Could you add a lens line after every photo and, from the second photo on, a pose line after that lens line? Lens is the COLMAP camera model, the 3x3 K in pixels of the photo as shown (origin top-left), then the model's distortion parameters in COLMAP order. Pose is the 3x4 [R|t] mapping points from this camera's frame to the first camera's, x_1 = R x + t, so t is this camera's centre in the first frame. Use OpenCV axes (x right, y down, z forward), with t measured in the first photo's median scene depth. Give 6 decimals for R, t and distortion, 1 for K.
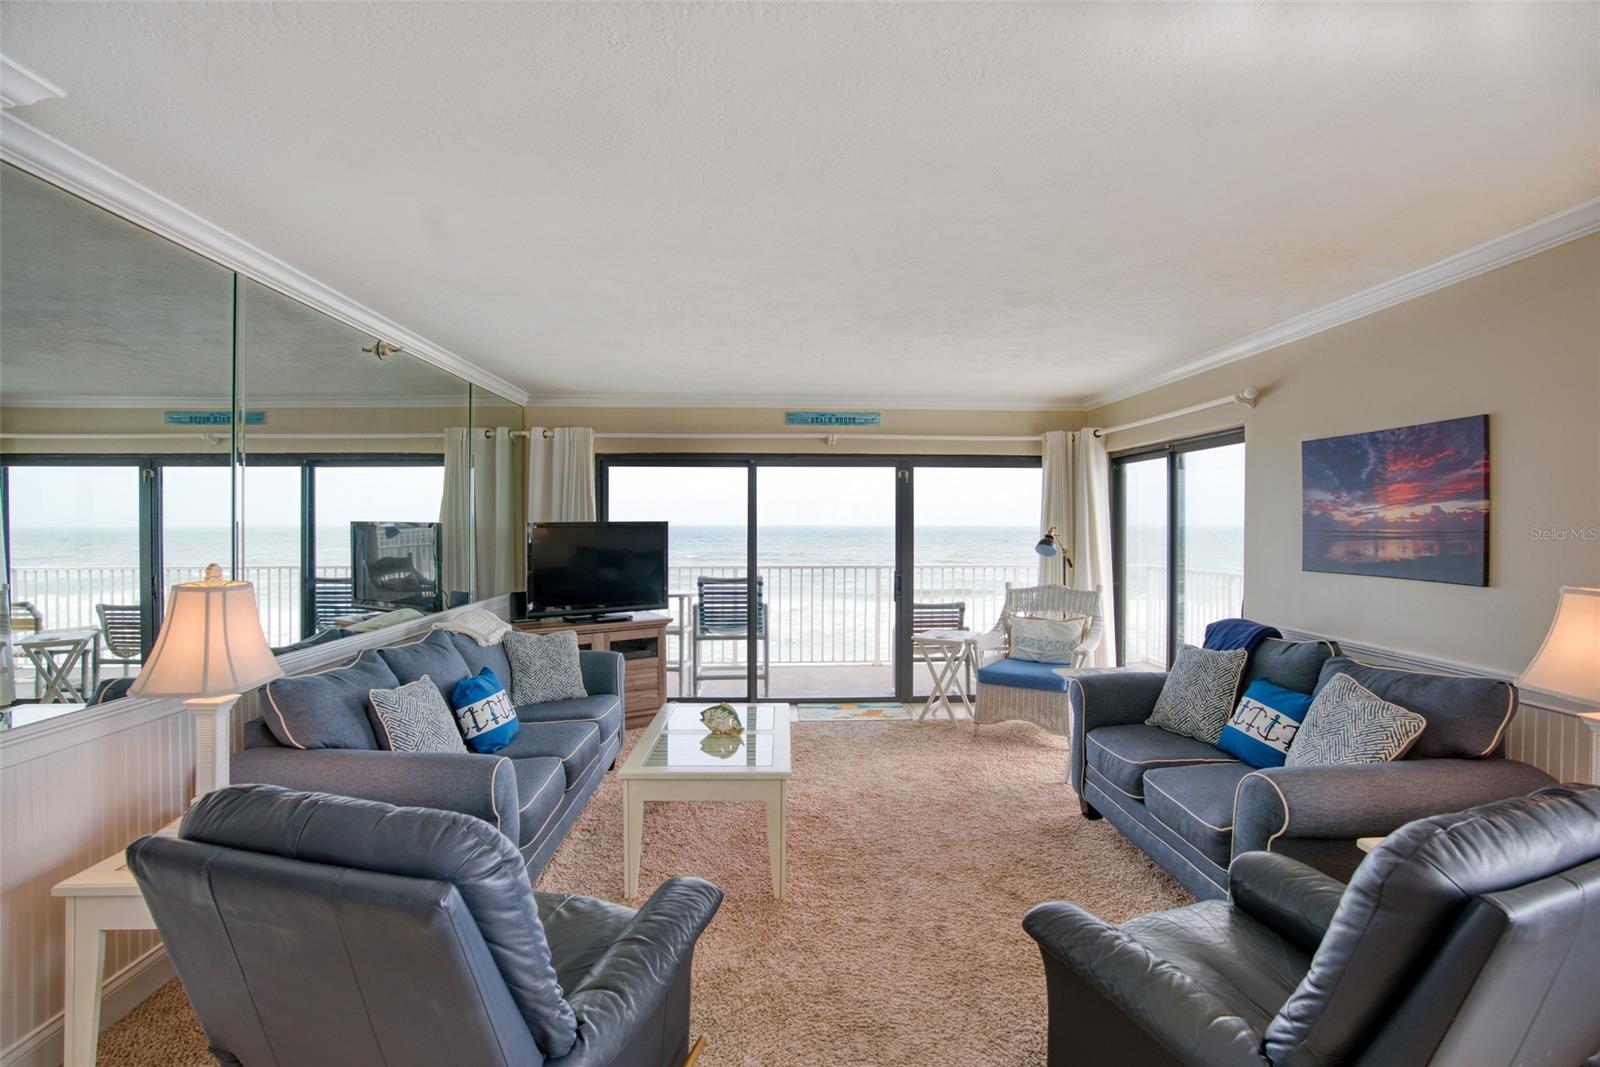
lens RADIAL K [[760.3, 0, 801.8], [0, 760.3, 519.1], [0, 0, 1]] dist [-0.067897, 0.029338]
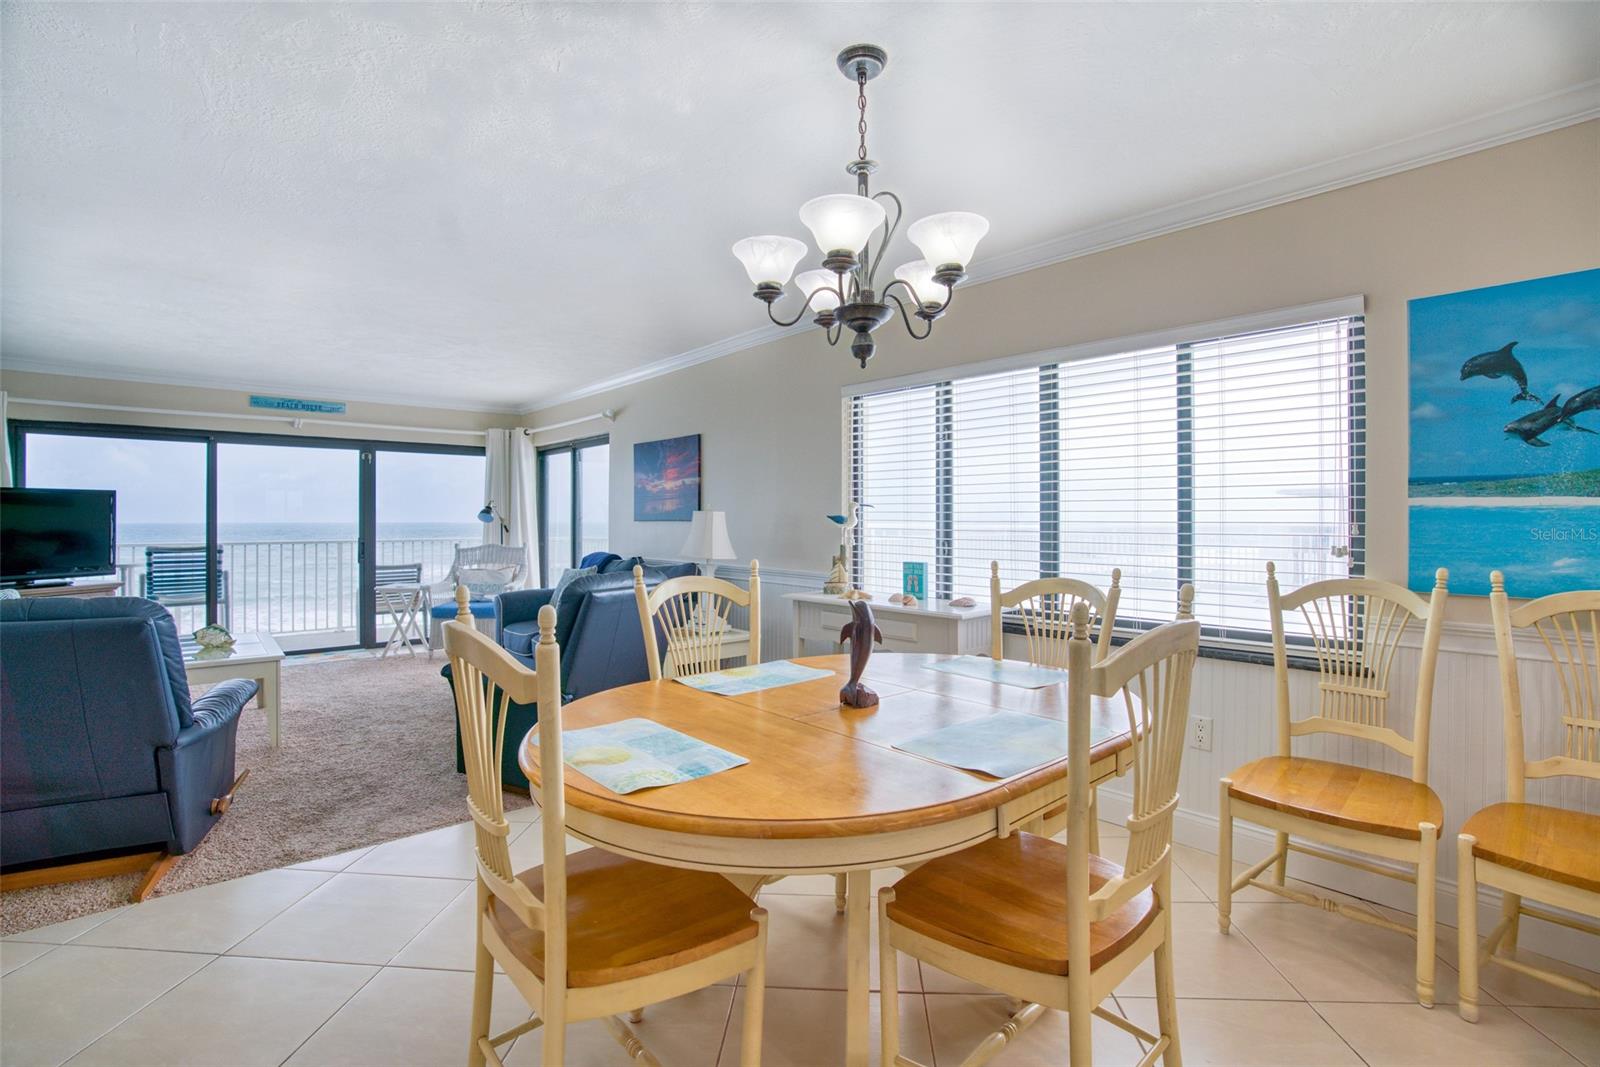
lens RADIAL K [[760.9, 0, 789.3], [0, 760.9, 517.7], [0, 0, 1]] dist [-0.059969, 0.029272]
pose [[0.793821, -0.000164, 0.608151, -0.060850], [-0.000638, 0.999999, 0.001102, 0.039553], [-0.608151, -0.001262, 0.793821, -0.378544]]
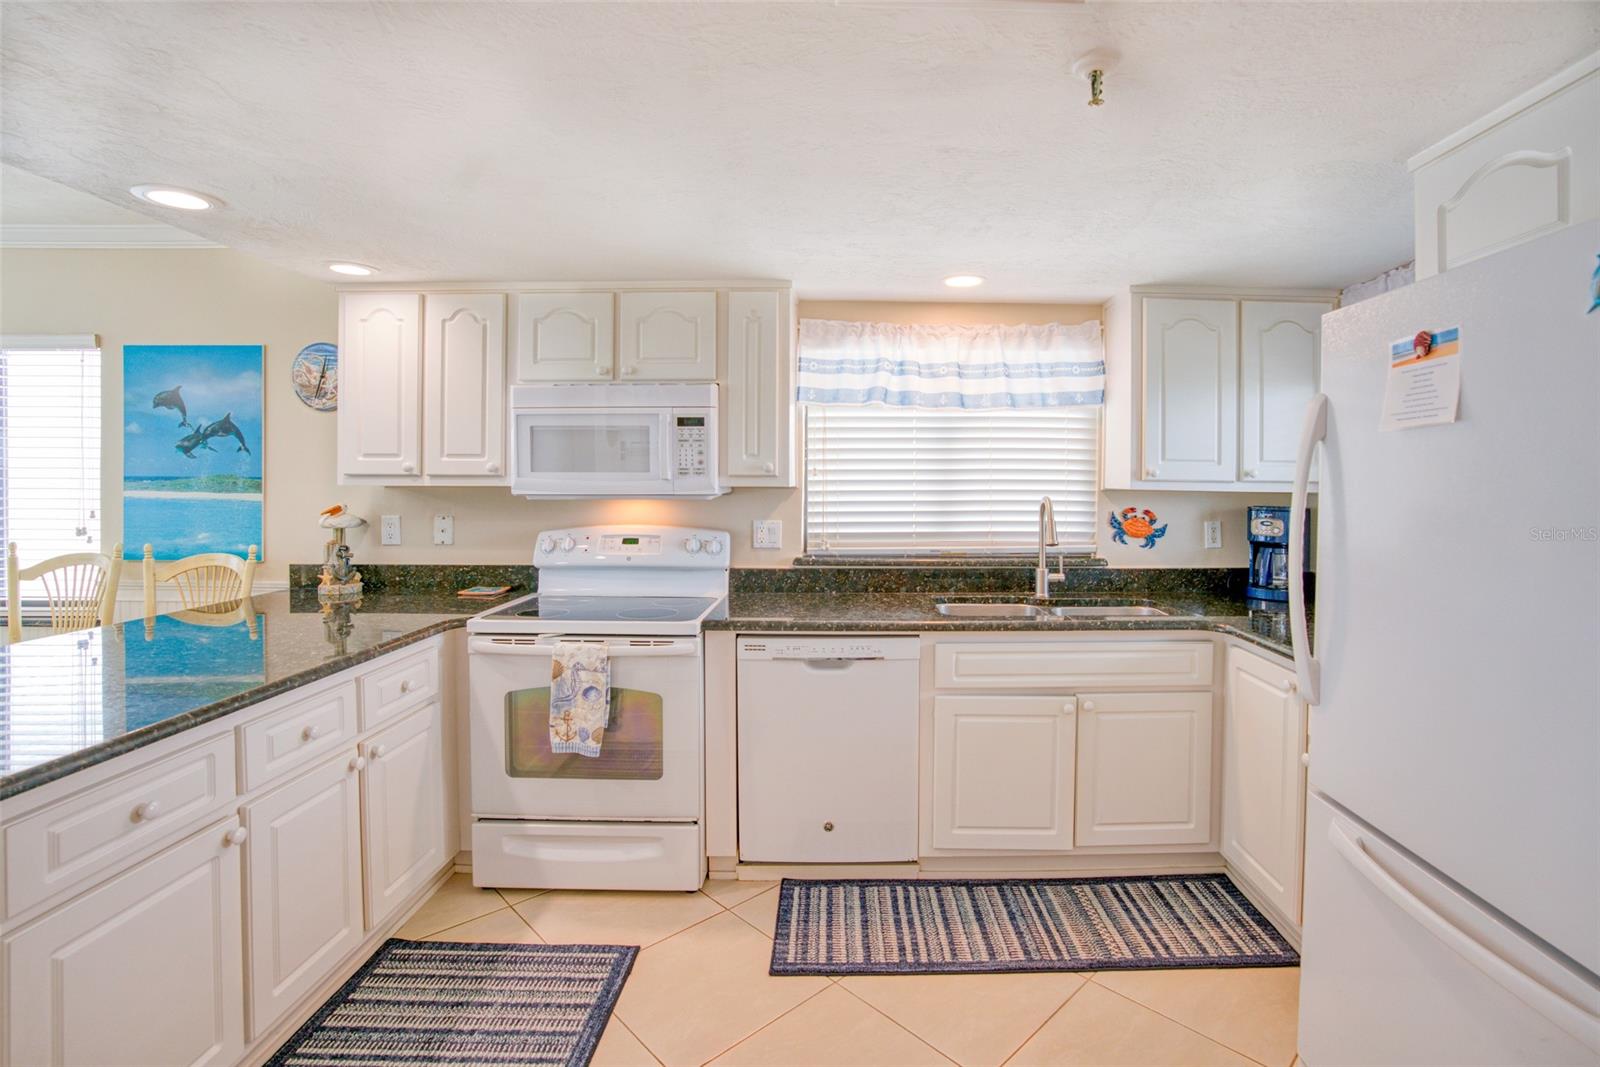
lens RADIAL K [[777.4, 0, 856.0], [0, 777.4, 488.6], [0, 0, 1]] dist [-0.065607, 0.025818]
pose [[0.054832, -0.013896, 0.998399, -0.068923], [-0.006124, 0.999880, 0.014253, 0.014412], [-0.998477, -0.006896, 0.054740, -0.864509]]
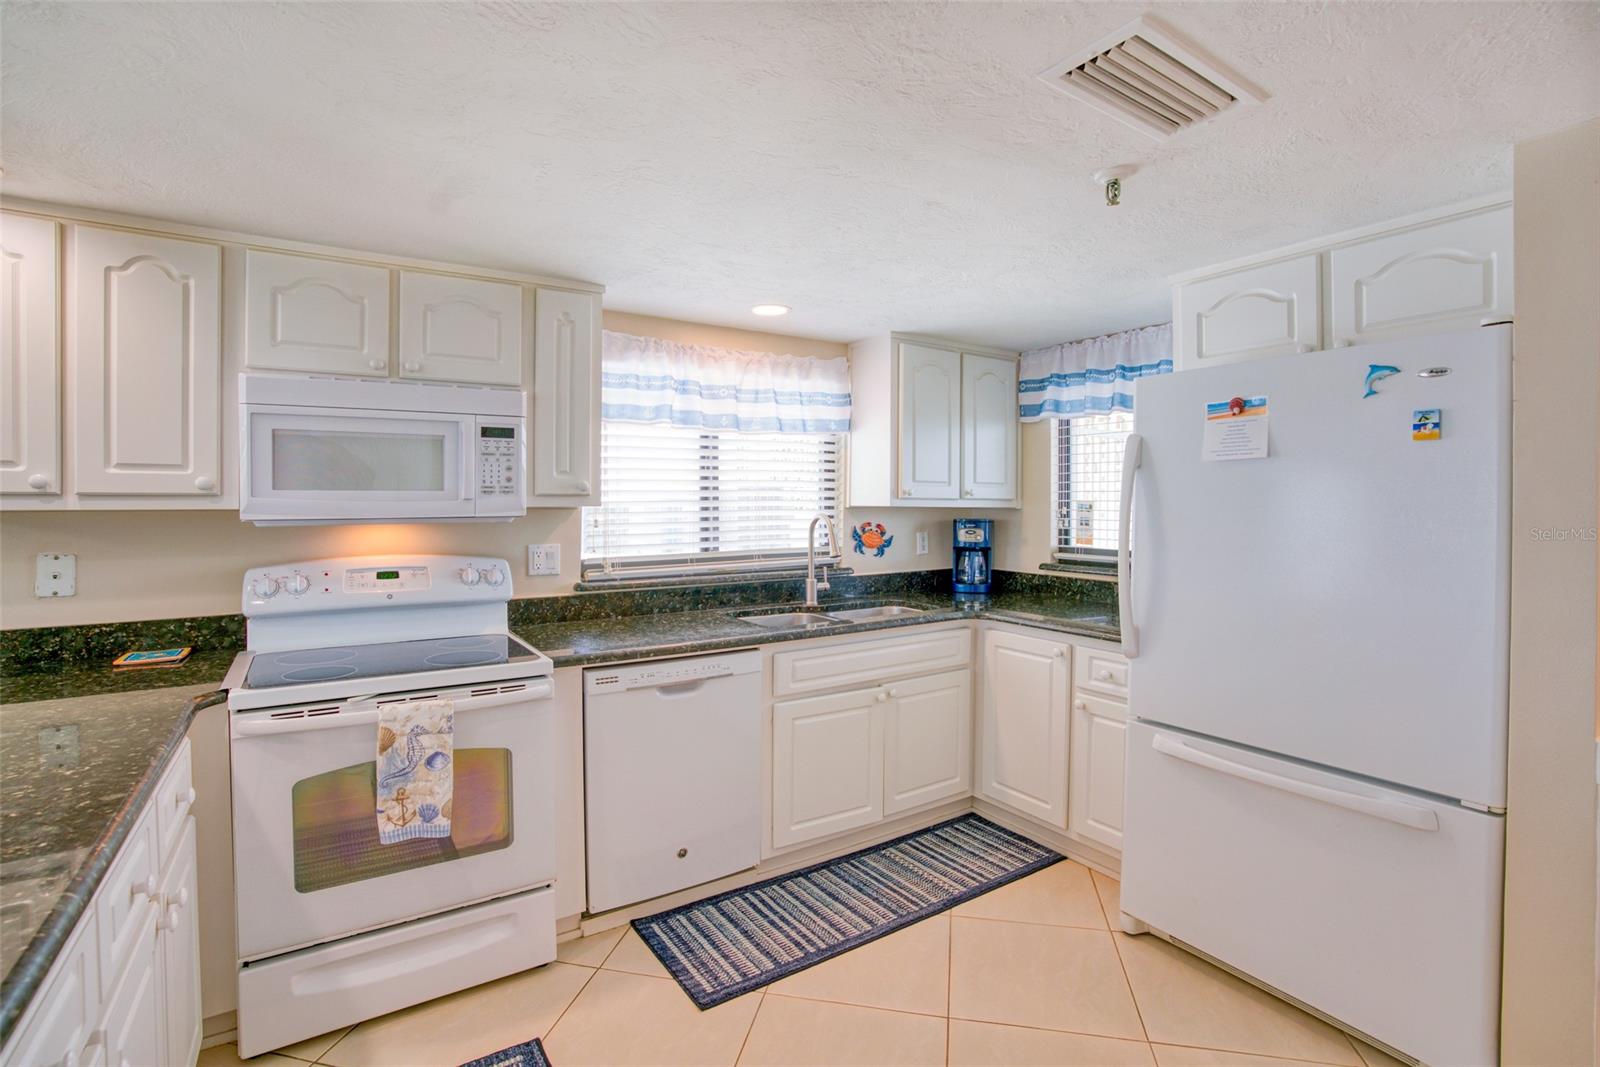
lens RADIAL K [[760.3, 0, 801.8], [0, 760.3, 519.1], [0, 0, 1]] dist [-0.067897, 0.029338]
pose [[-0.500354, -0.021242, 0.865561, -0.023151], [-0.001881, 0.999723, 0.023447, 0.017433], [-0.865819, 0.010104, -0.500255, -0.659587]]
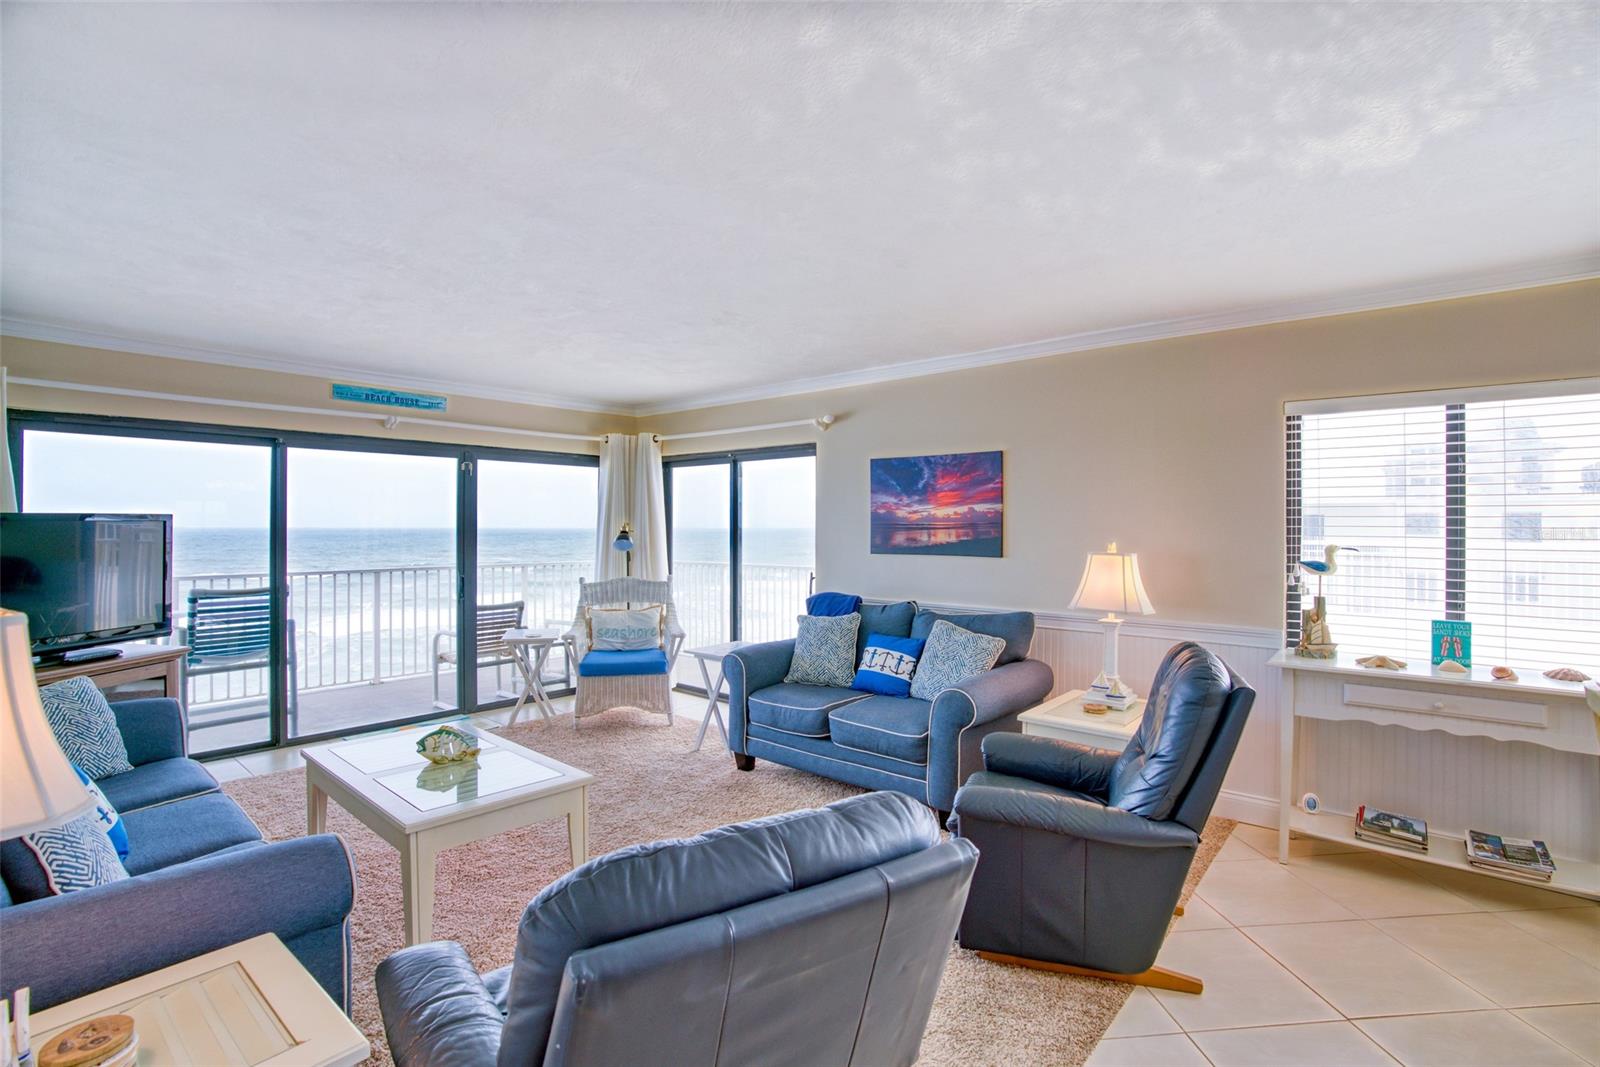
lens RADIAL K [[760.3, 0, 801.8], [0, 760.3, 519.1], [0, 0, 1]] dist [-0.067897, 0.029338]
pose [[0.682554, 0.006680, 0.730804, -0.286962], [-0.004568, 0.999978, -0.004874, 0.008828], [-0.730821, -0.000011, 0.682570, 0.089261]]
